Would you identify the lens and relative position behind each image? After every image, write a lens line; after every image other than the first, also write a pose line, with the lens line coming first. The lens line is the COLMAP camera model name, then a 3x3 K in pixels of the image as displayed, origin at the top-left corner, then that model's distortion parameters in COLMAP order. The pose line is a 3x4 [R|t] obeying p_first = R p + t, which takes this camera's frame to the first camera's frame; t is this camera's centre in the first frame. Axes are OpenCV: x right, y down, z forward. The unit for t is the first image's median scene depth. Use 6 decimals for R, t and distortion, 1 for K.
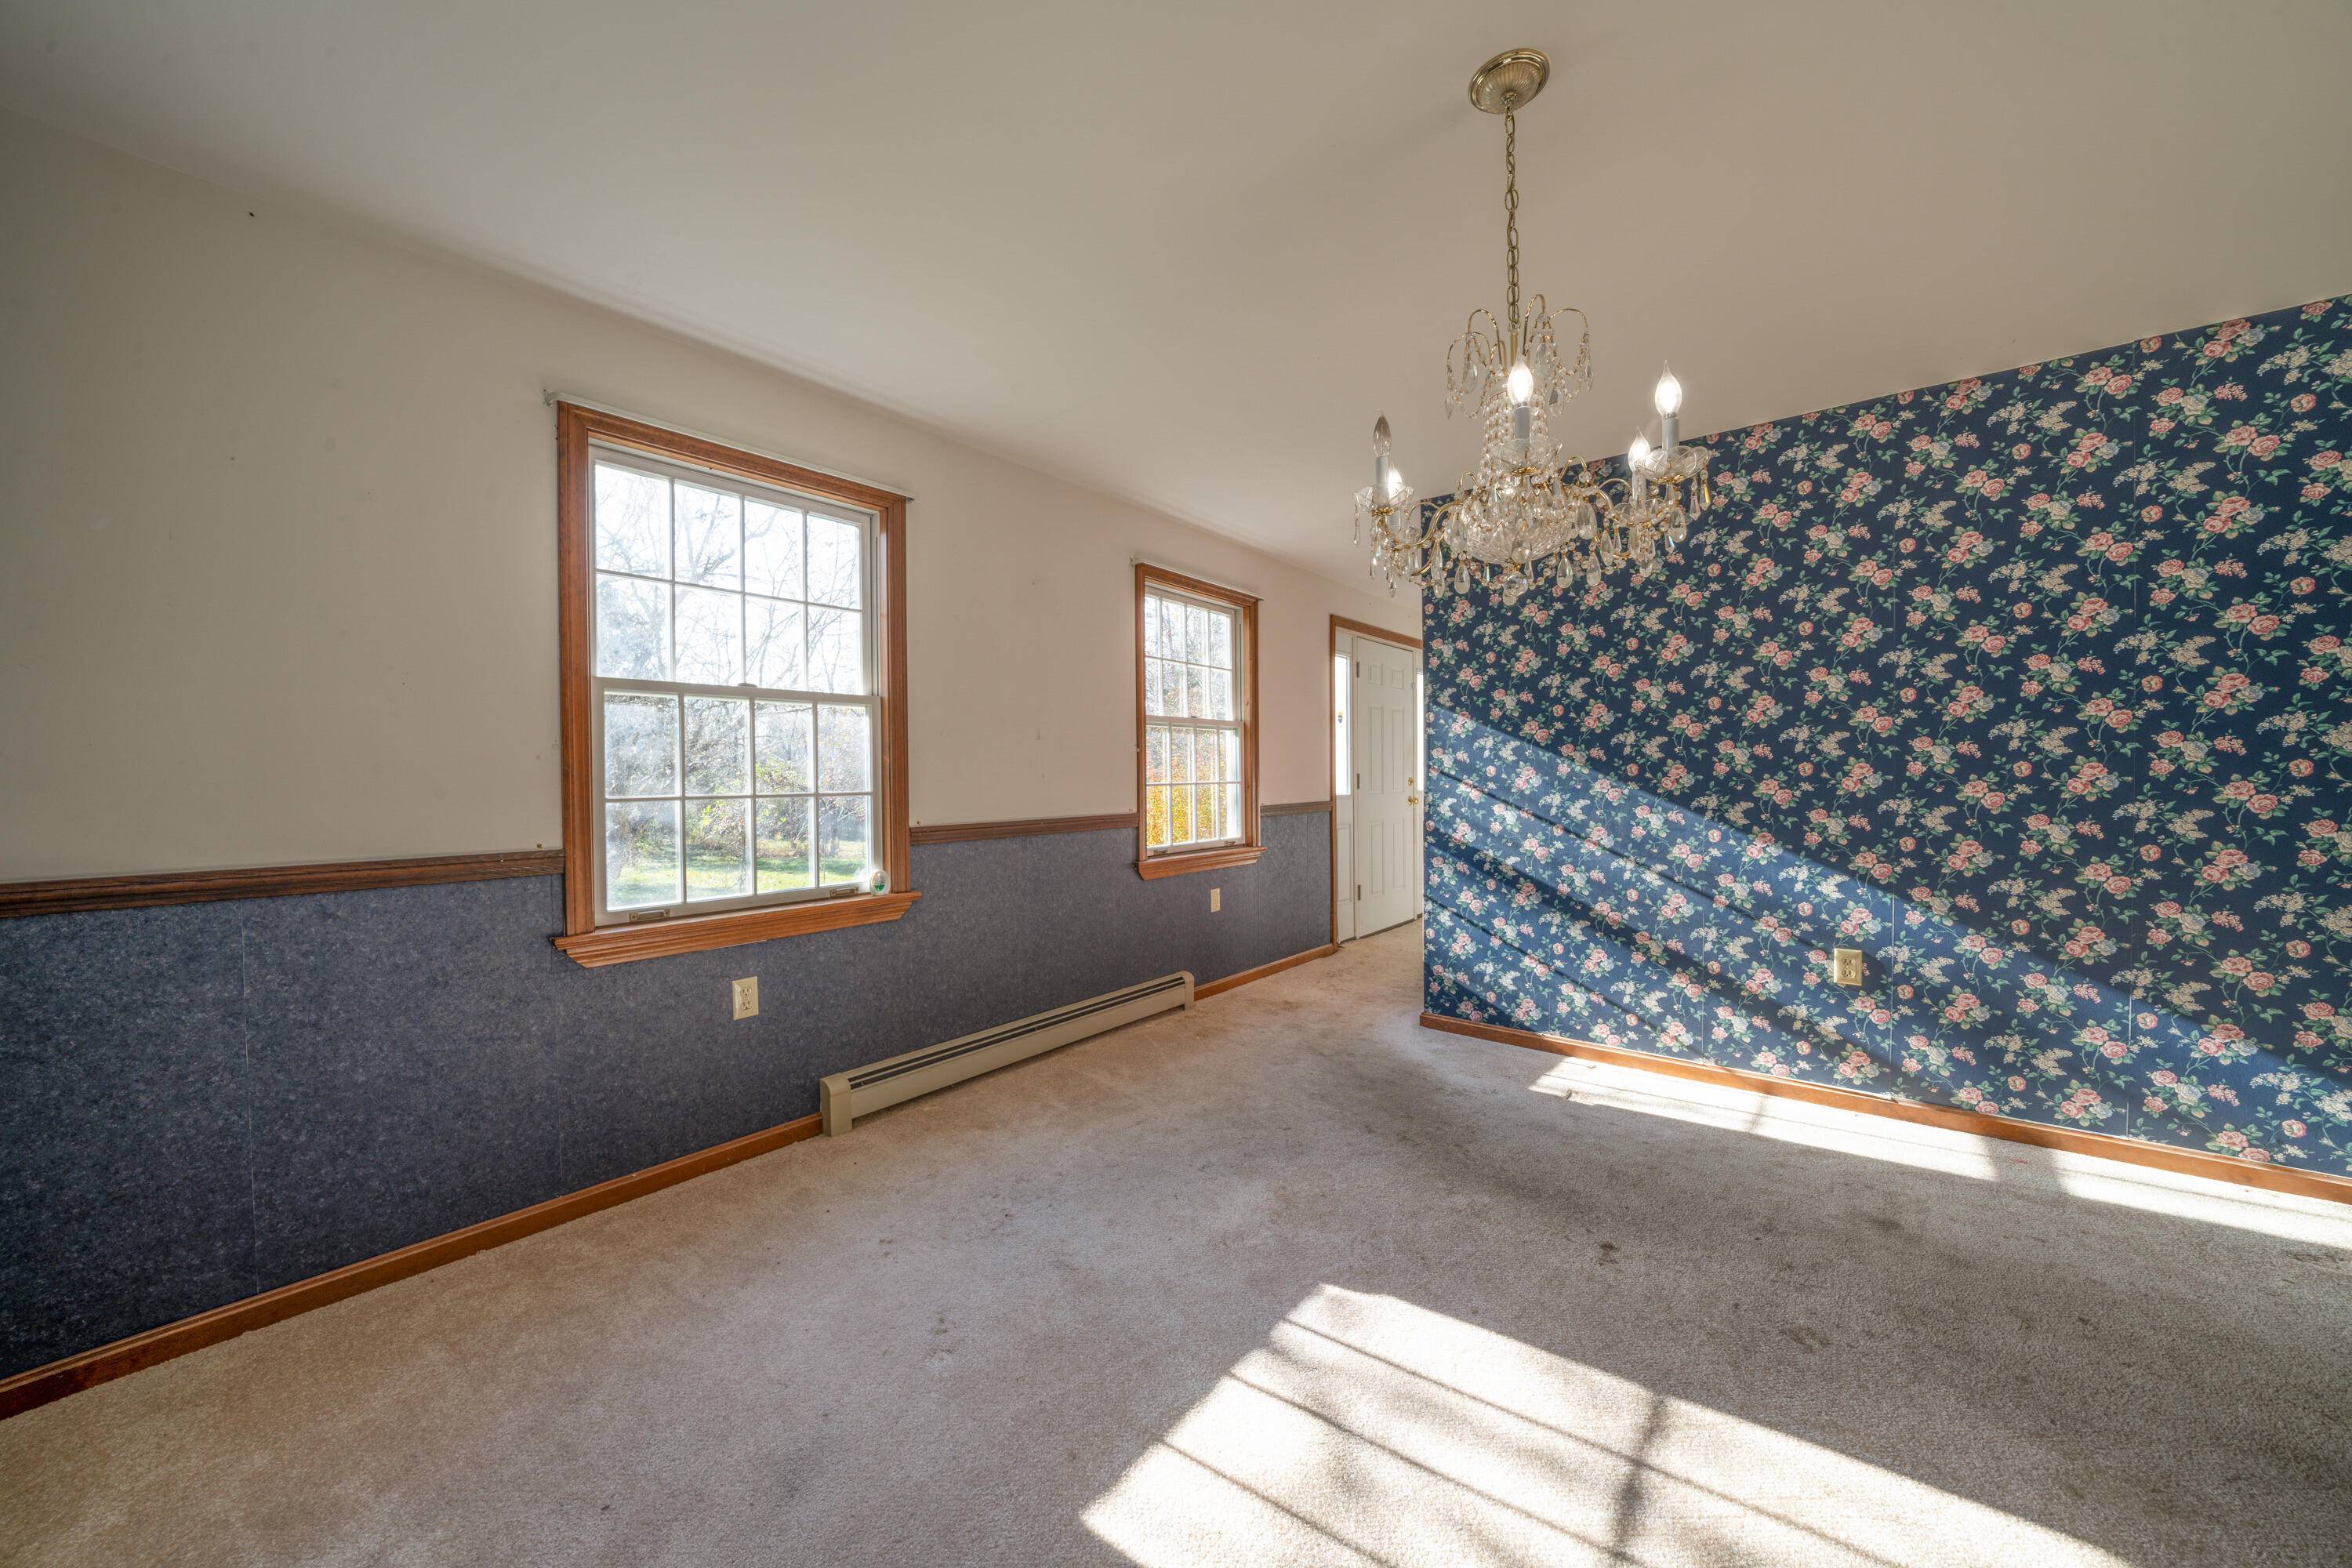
lens RADIAL K [[821.8, 0, 1177.3], [0, 821.8, 795.8], [0, 0, 1]] dist [-0.000637, -0.000004]
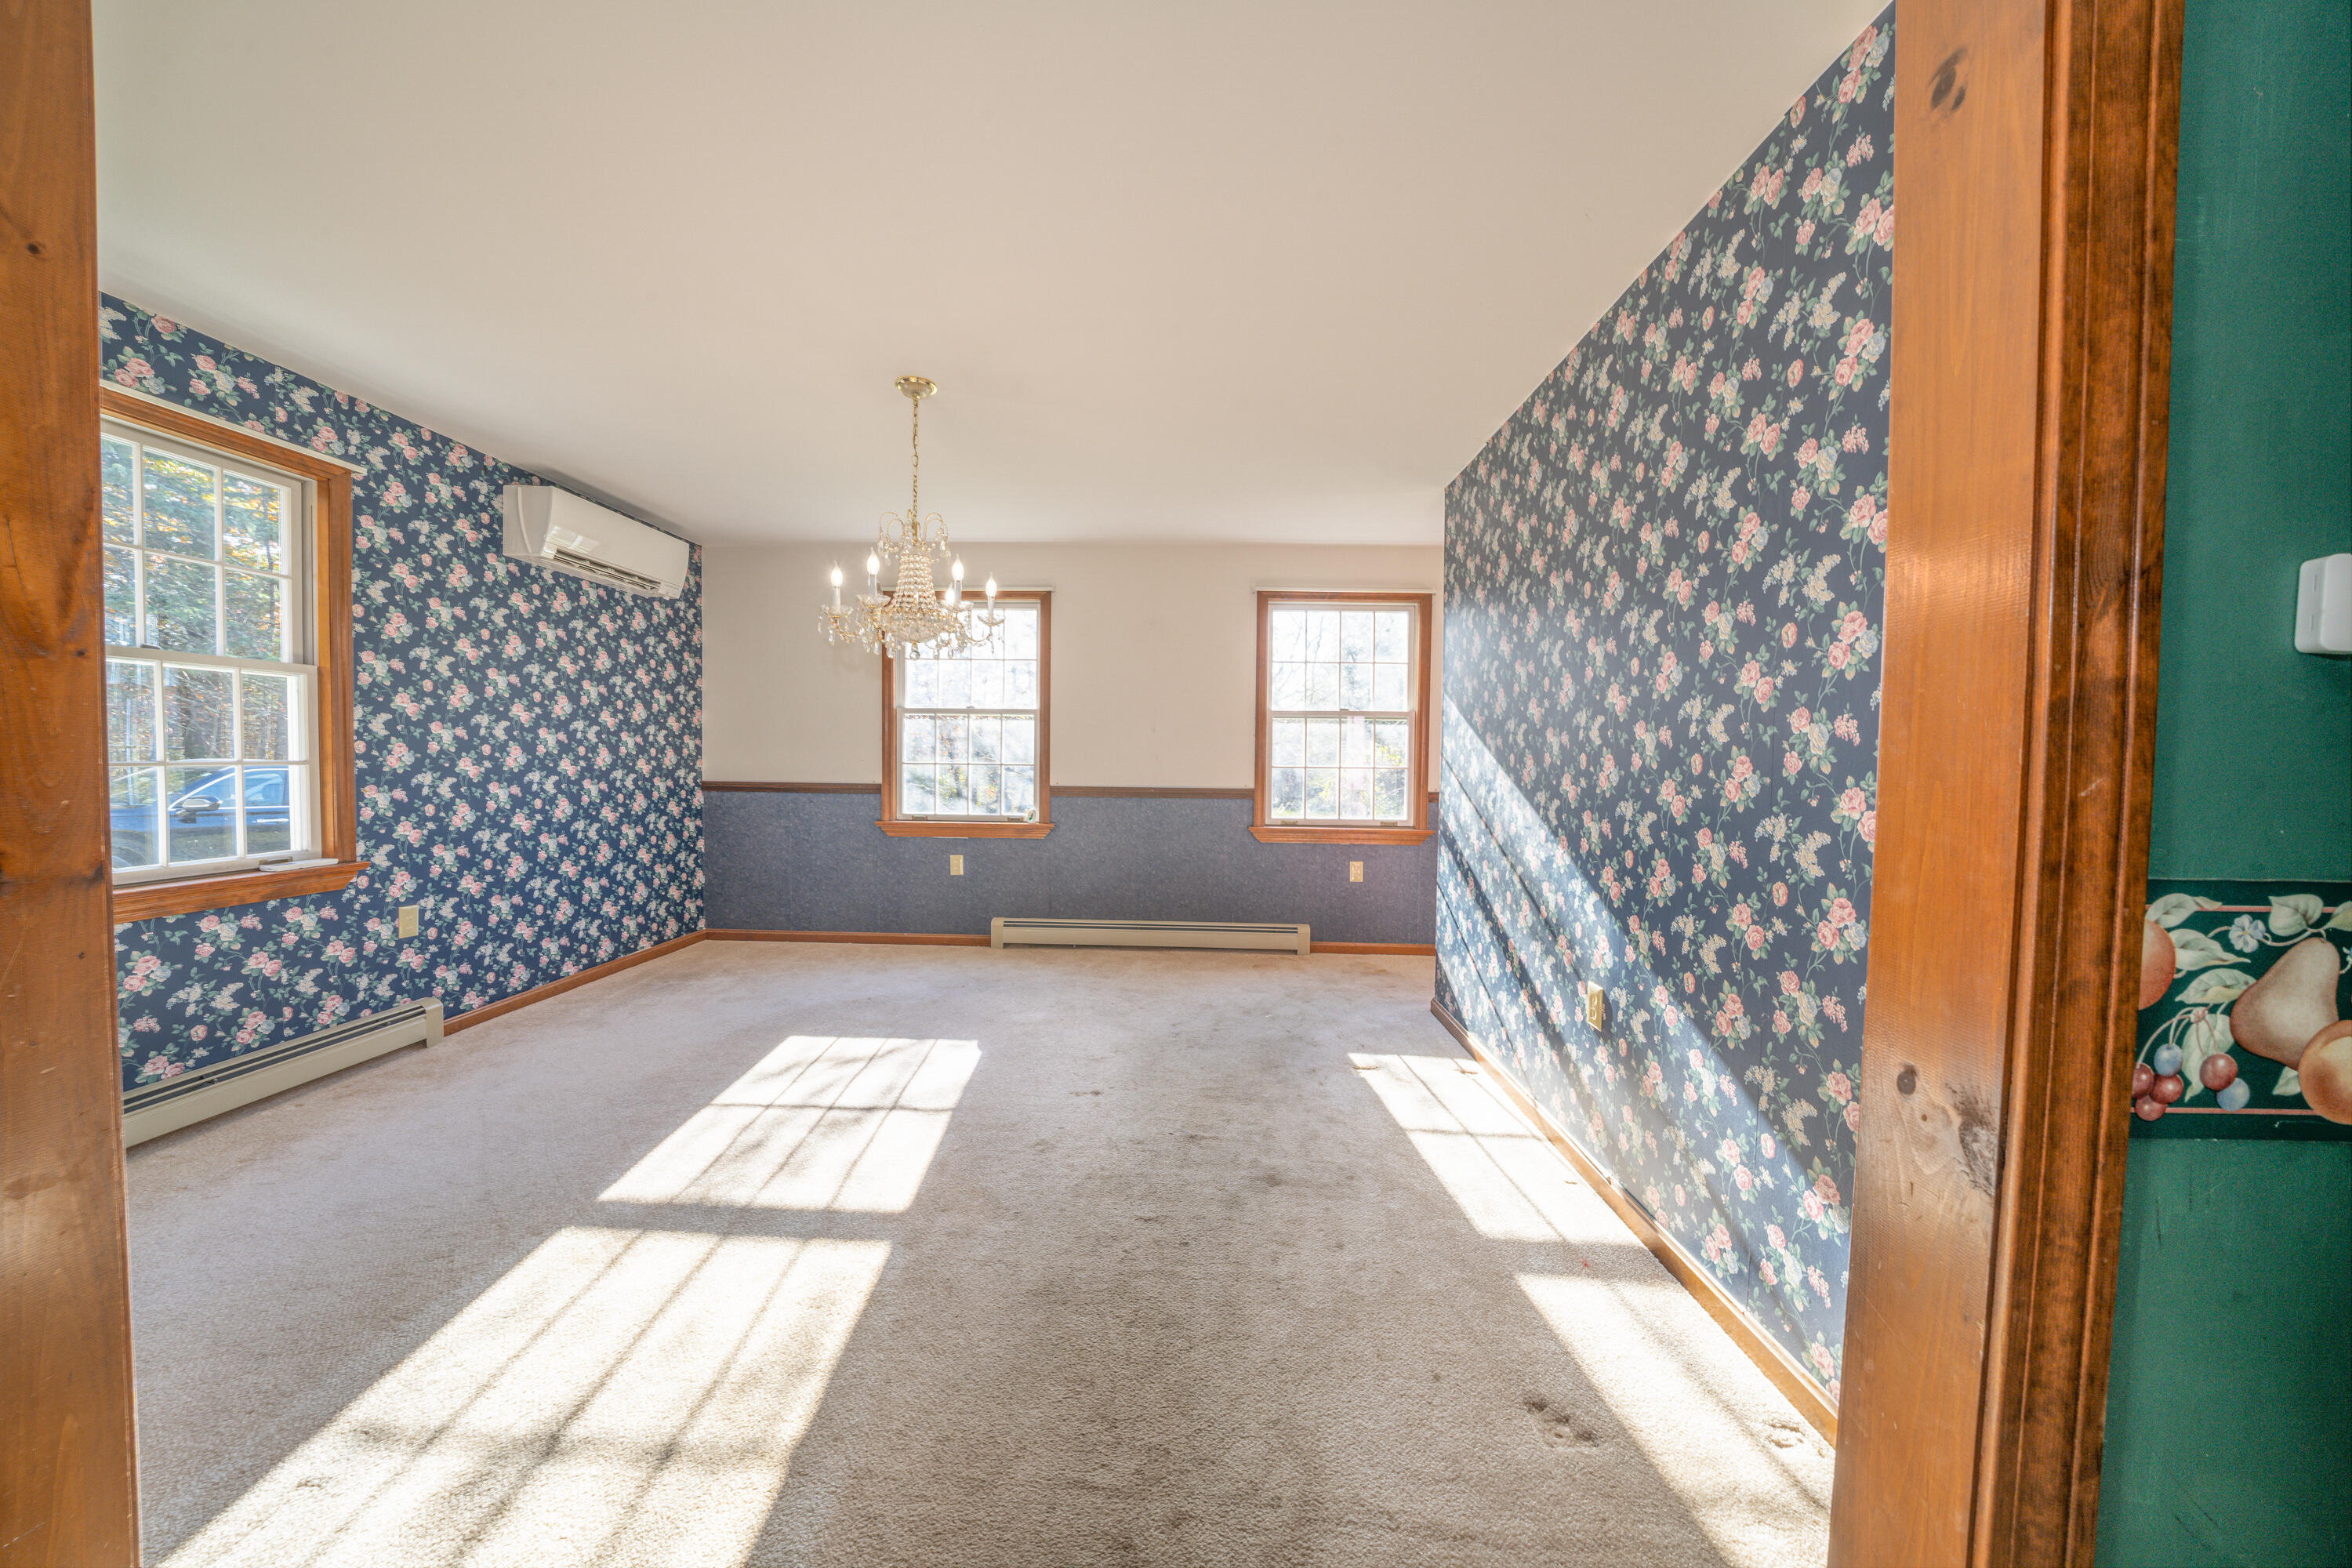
lens RADIAL K [[851.3, 0, 1184.6], [0, 851.3, 771.1], [0, 0, 1]] dist [-0.001176, -0.000151]
pose [[0.567820, 0.003147, -0.823147, 1.329208], [-0.034858, 0.999188, -0.020225, 0.034851], [0.822414, 0.040178, 0.567469, 0.235769]]
